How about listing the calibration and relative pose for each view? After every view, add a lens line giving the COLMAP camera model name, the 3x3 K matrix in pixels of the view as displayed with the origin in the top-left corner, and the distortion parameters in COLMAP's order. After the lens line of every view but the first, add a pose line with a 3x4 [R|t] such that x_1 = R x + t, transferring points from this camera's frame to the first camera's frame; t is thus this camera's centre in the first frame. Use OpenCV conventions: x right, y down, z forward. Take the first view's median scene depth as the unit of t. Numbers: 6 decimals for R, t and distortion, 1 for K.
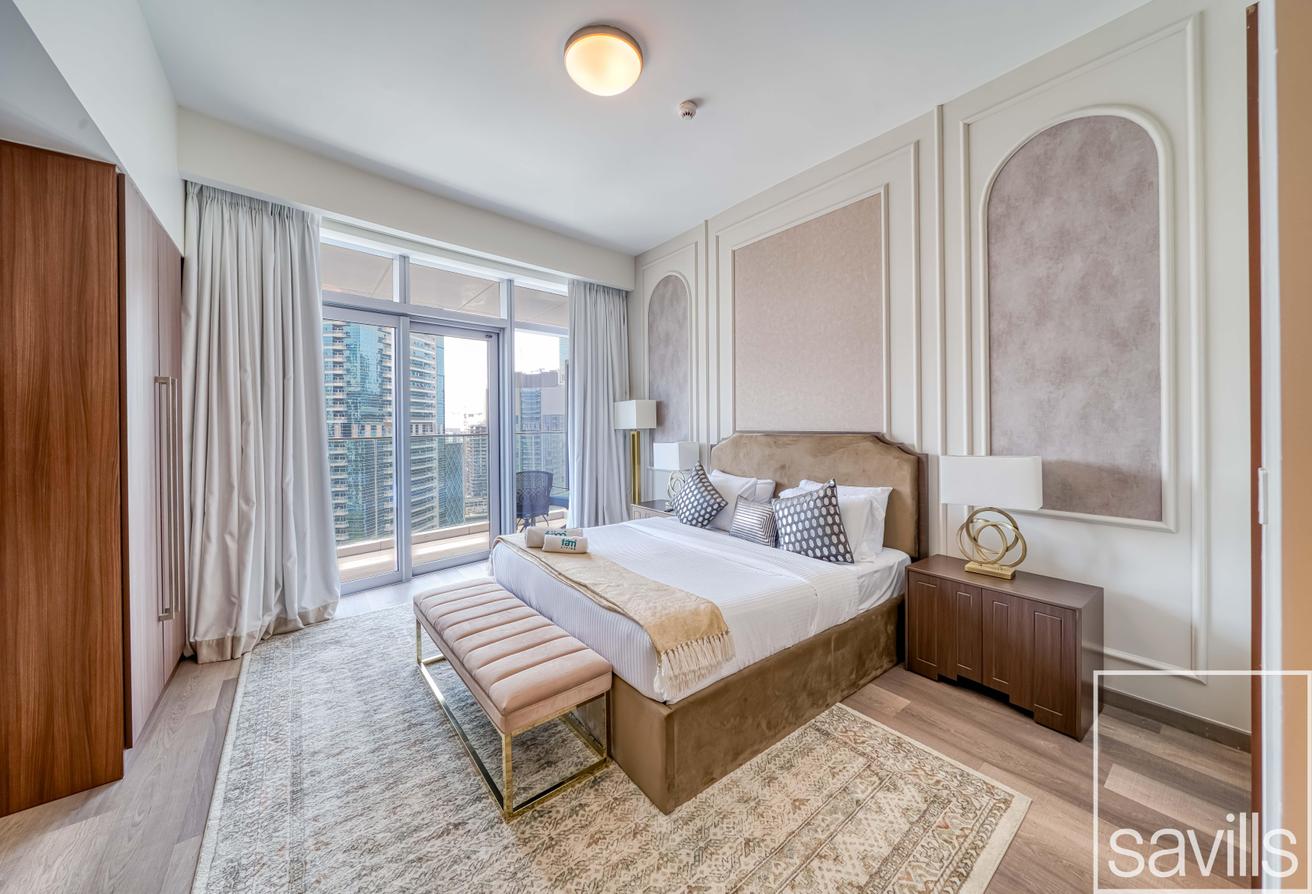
lens RADIAL K [[453.7, 0, 648.8], [0, 453.7, 429.3], [0, 0, 1]] dist [-0.006227, -0.000561]
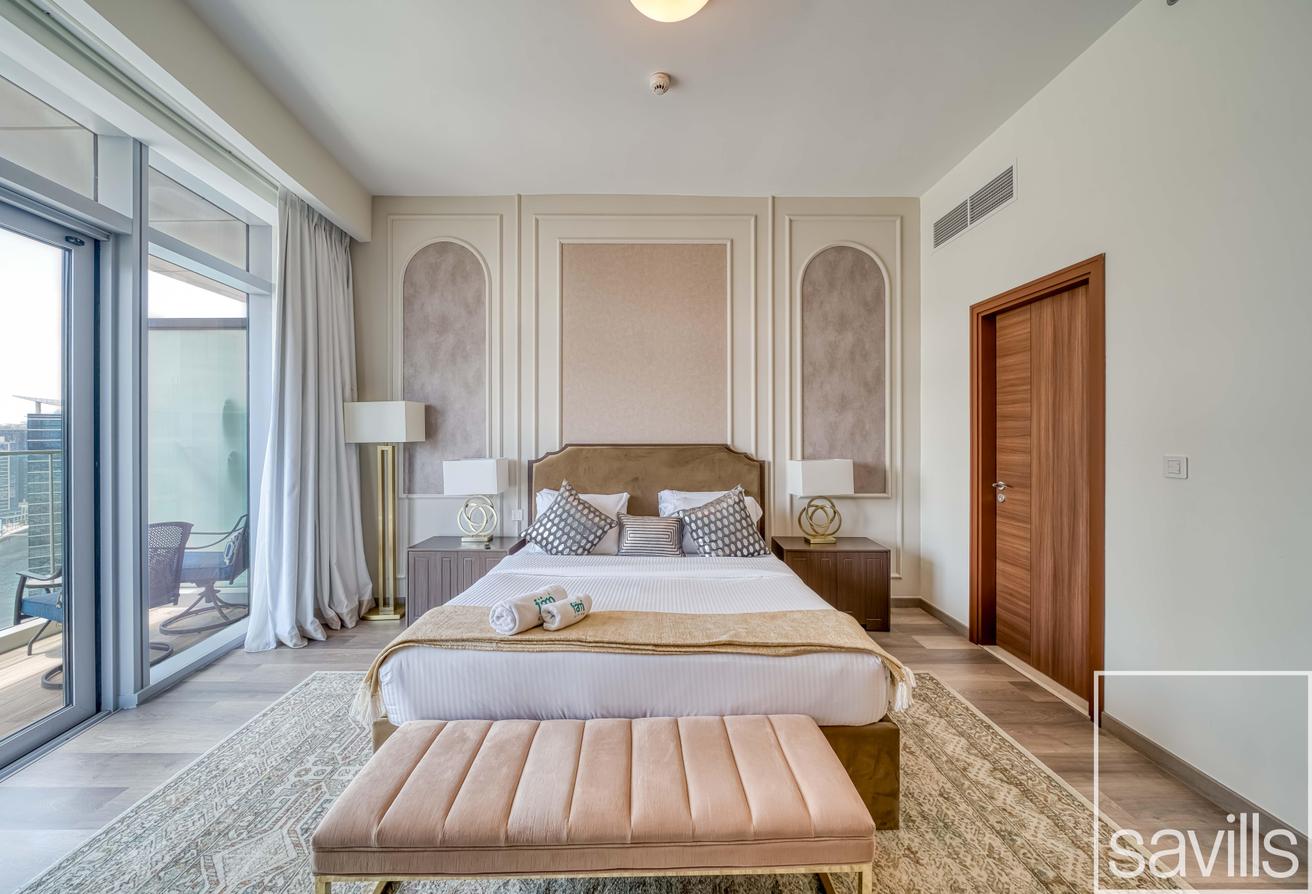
lens RADIAL K [[453.7, 0, 649.6], [0, 453.7, 440.6], [0, 0, 1]] dist [-0.006227, -0.000561]
pose [[0.618743, 0.001449, 0.785592, -0.624623], [0.003932, 0.999980, -0.004942, 0.002765], [-0.785583, 0.006147, 0.618725, 0.471098]]
